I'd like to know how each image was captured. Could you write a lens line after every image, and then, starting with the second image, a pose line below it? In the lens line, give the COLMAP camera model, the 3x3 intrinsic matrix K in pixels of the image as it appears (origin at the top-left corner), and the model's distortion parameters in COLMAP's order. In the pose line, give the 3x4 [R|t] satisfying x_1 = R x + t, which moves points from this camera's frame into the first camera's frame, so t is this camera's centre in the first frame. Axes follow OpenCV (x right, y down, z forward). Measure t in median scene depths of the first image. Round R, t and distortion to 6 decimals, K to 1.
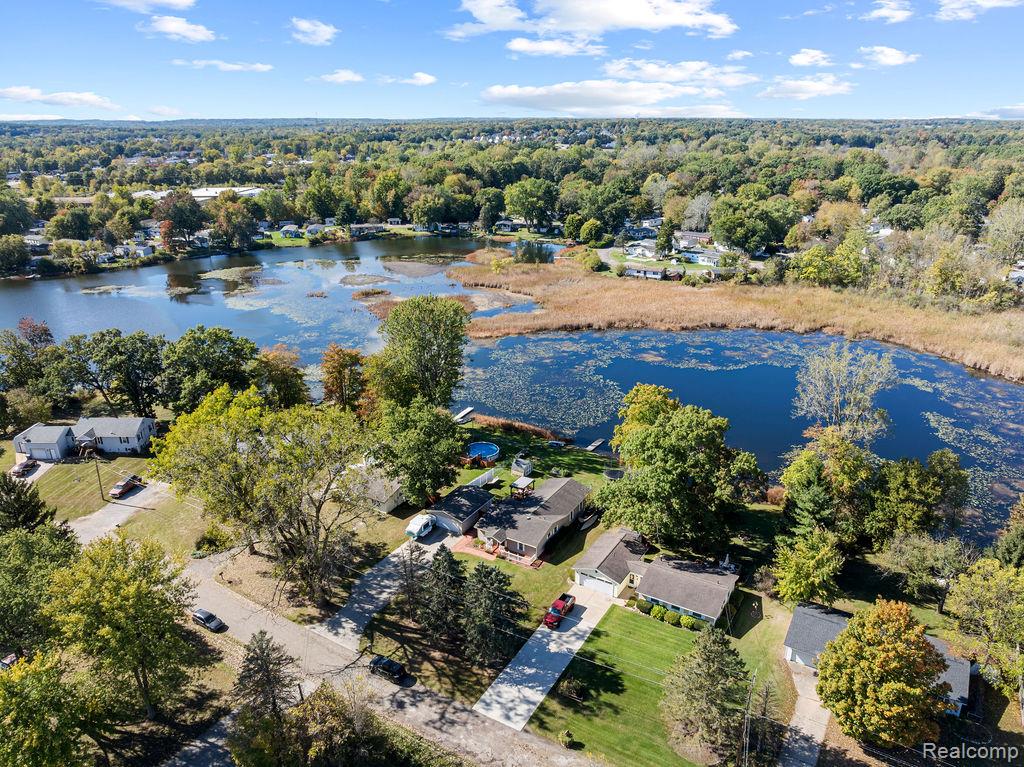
lens RADIAL K [[720.0, 0, 512.0], [0, 720.0, 383.5], [0, 0, 1]] dist [-0.039817, -0.001579]
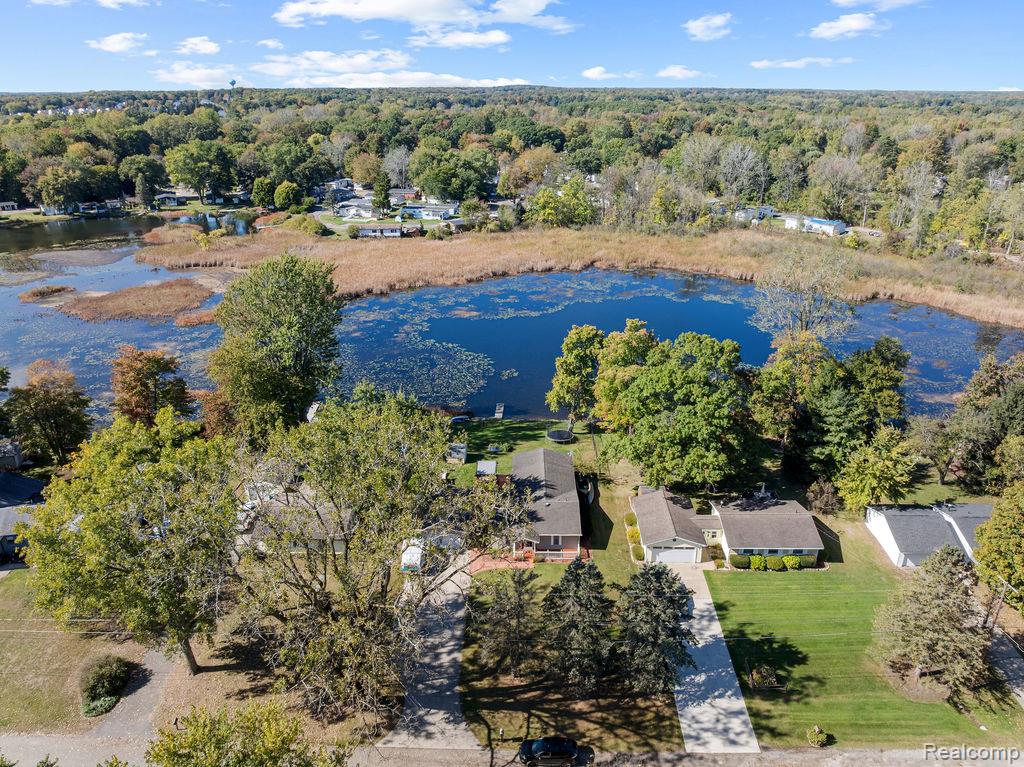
lens RADIAL K [[734.1, 0, 512.0], [0, 734.1, 383.5], [0, 0, 1]] dist [-0.046454, 0.006808]
pose [[0.863975, -0.184883, 0.468366, -0.151919], [0.171412, 0.982589, 0.071671, -0.004185], [-0.473462, 0.018361, 0.880623, 0.122902]]
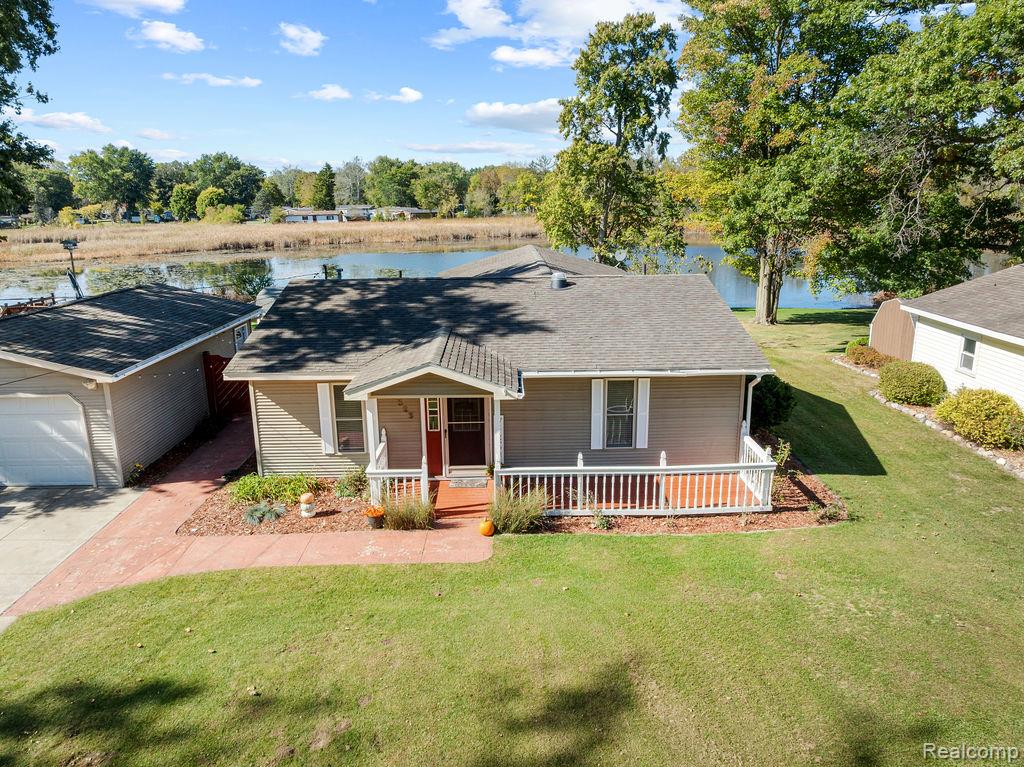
lens RADIAL K [[720.0, 0, 512.0], [0, 720.0, 383.5], [0, 0, 1]] dist [-0.039817, -0.001579]
pose [[0.850091, -0.130262, 0.510271, -0.031082], [0.187127, 0.980411, -0.061468, 0.090165], [-0.492269, 0.147739, 0.857814, 0.356476]]
